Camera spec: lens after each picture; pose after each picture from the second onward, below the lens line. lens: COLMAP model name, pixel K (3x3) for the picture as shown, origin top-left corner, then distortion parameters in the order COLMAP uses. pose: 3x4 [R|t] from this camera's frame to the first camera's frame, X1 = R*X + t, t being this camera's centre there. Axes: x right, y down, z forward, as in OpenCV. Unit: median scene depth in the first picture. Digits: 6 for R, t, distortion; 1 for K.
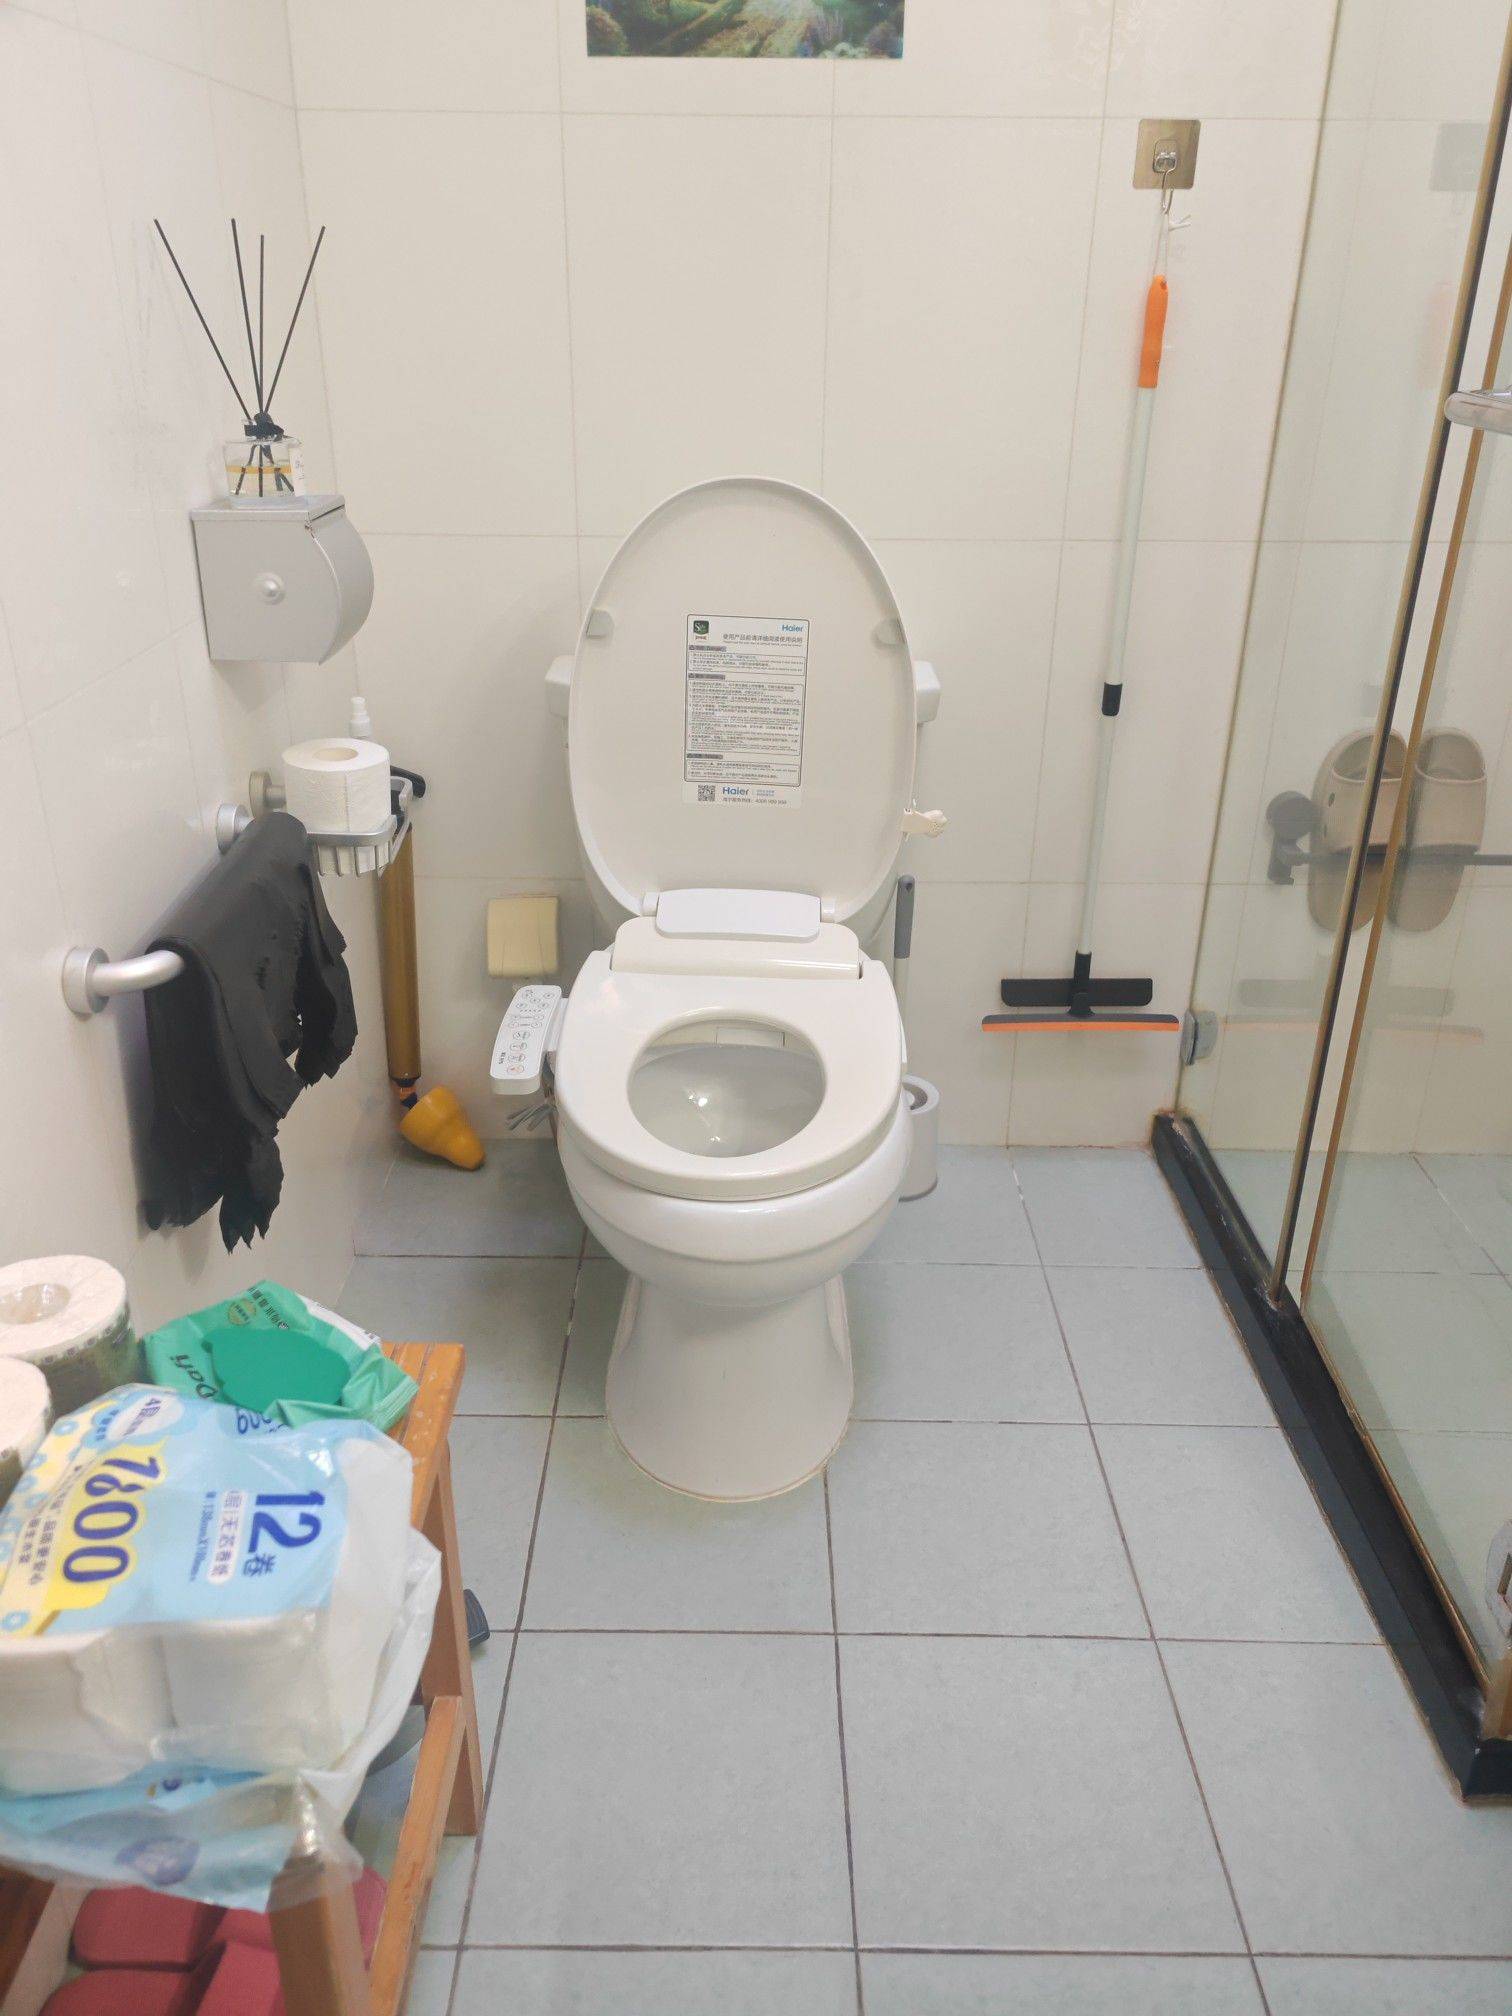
lens RADIAL K [[1521.6, 0, 757.9], [0, 1521.6, 1003.4], [0, 0, 1]] dist [0.013310, -0.009949]
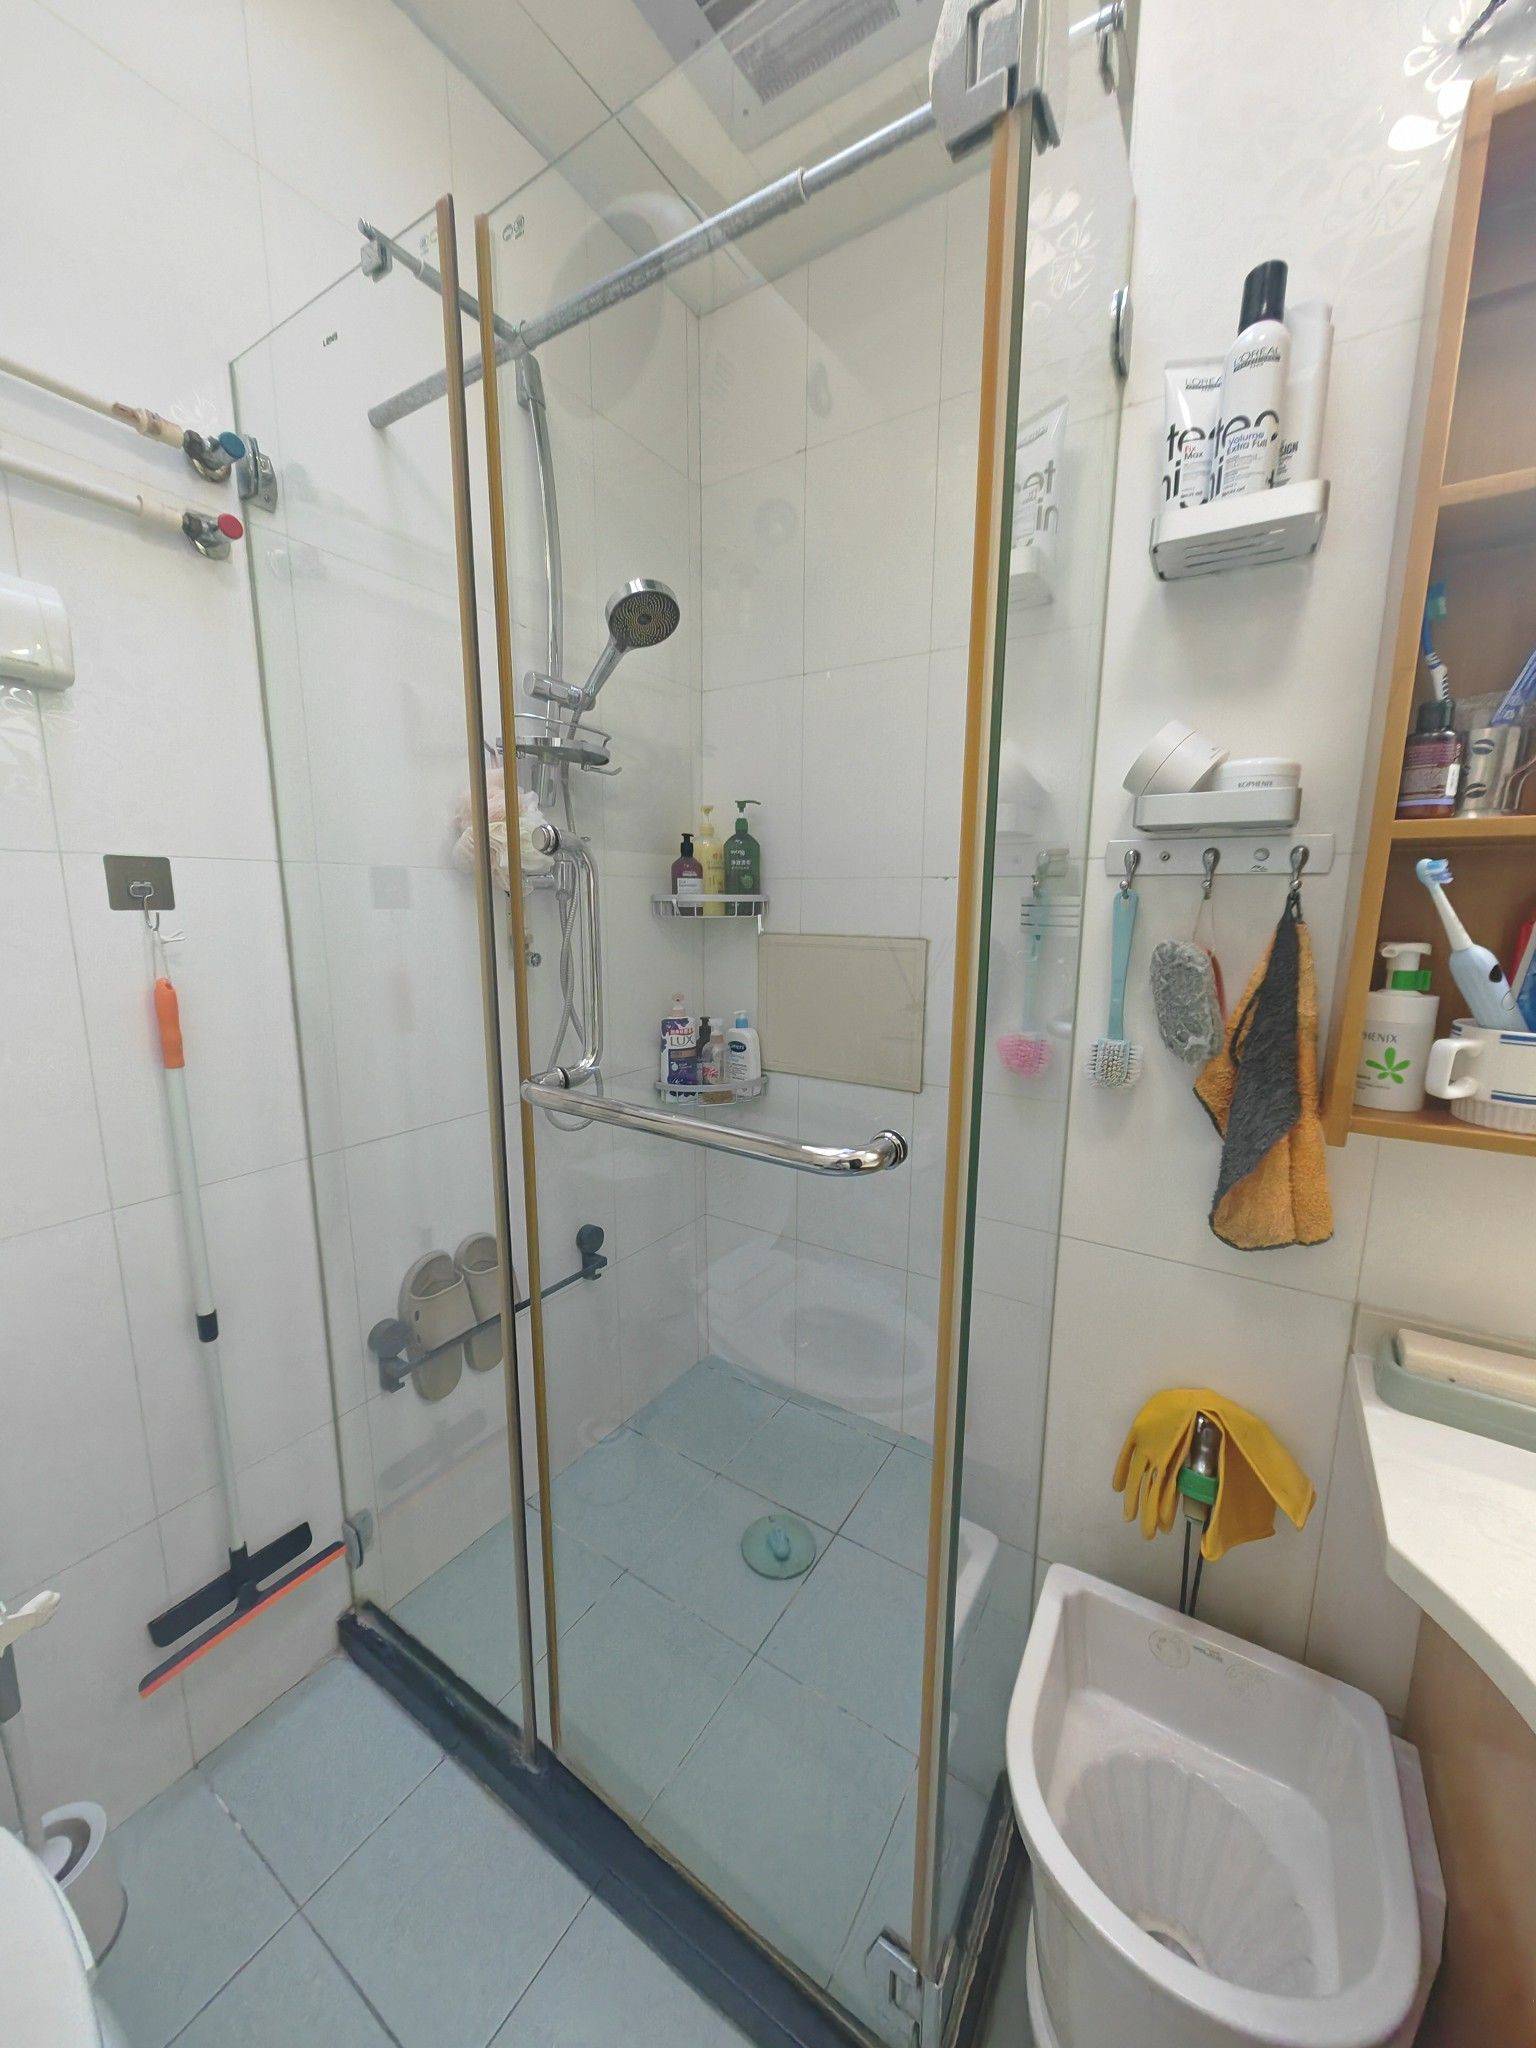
lens RADIAL K [[763.7, 0, 765.8], [0, 763.7, 1023.1], [0, 0, 1]] dist [-0.000336, -0.000177]
pose [[0.547528, -0.145844, 0.823980, 0.030616], [0.362748, 0.928729, -0.076658, -0.210384], [-0.754074, 0.340870, 0.561410, 0.308726]]
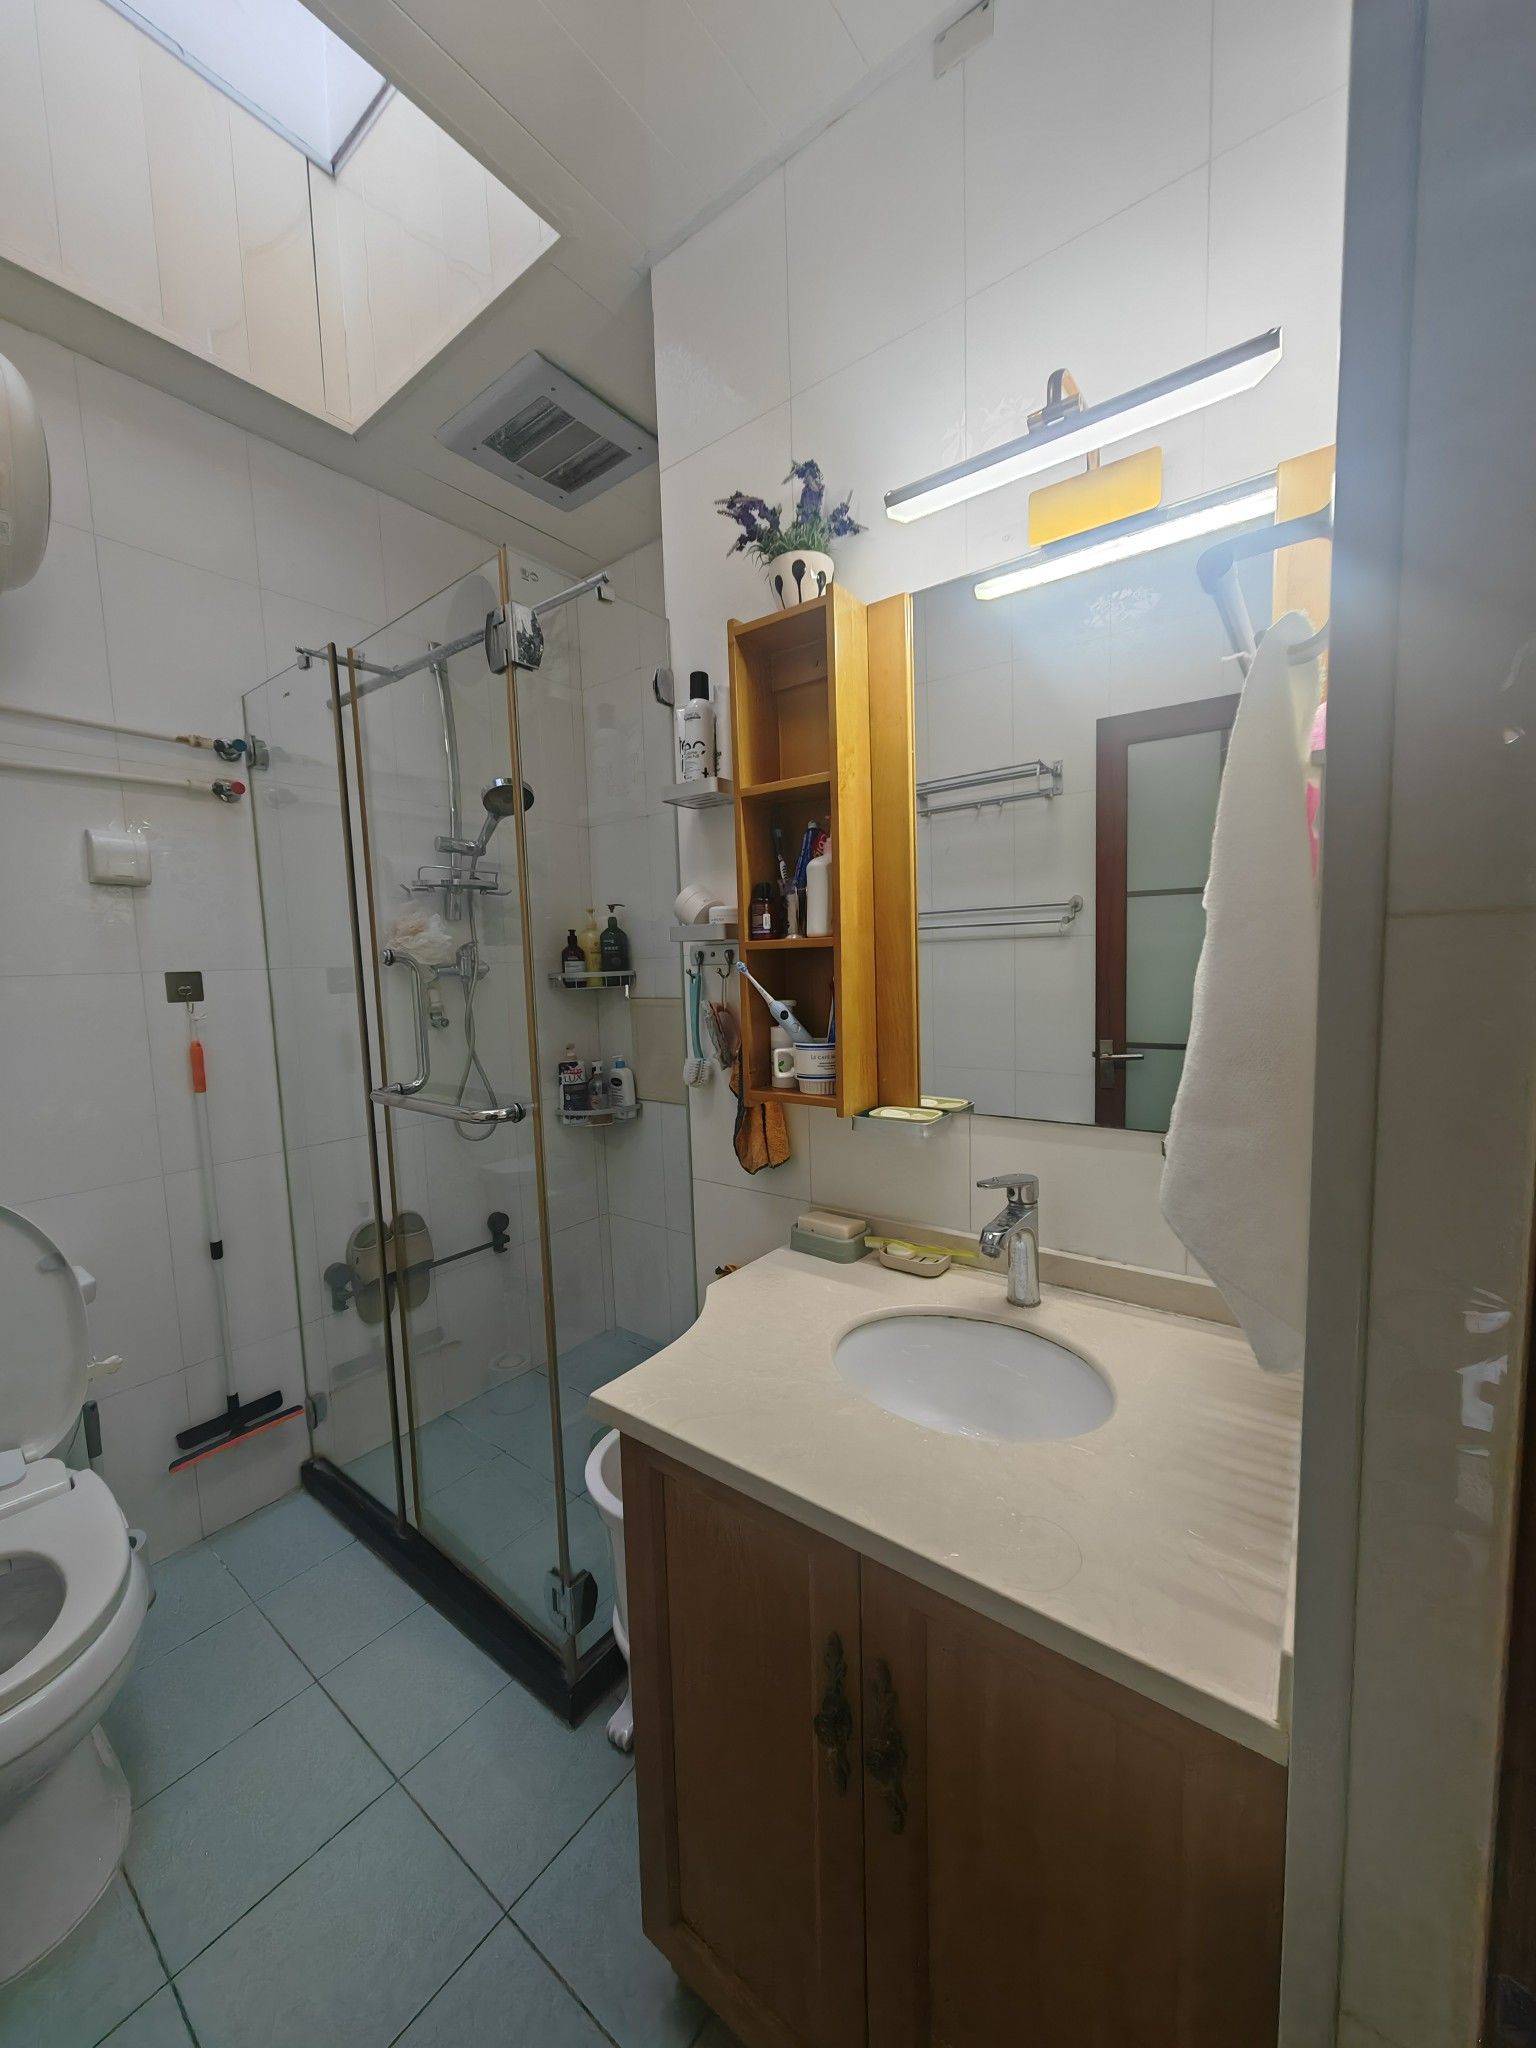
lens RADIAL K [[763.7, 0, 772.0], [0, 763.7, 1019.5], [0, 0, 1]] dist [-0.000336, -0.000177]
pose [[0.609118, -0.100204, 0.786724, -0.052149], [0.379656, 0.907779, -0.178325, -0.034478], [-0.696303, 0.407305, 0.590987, -0.108690]]
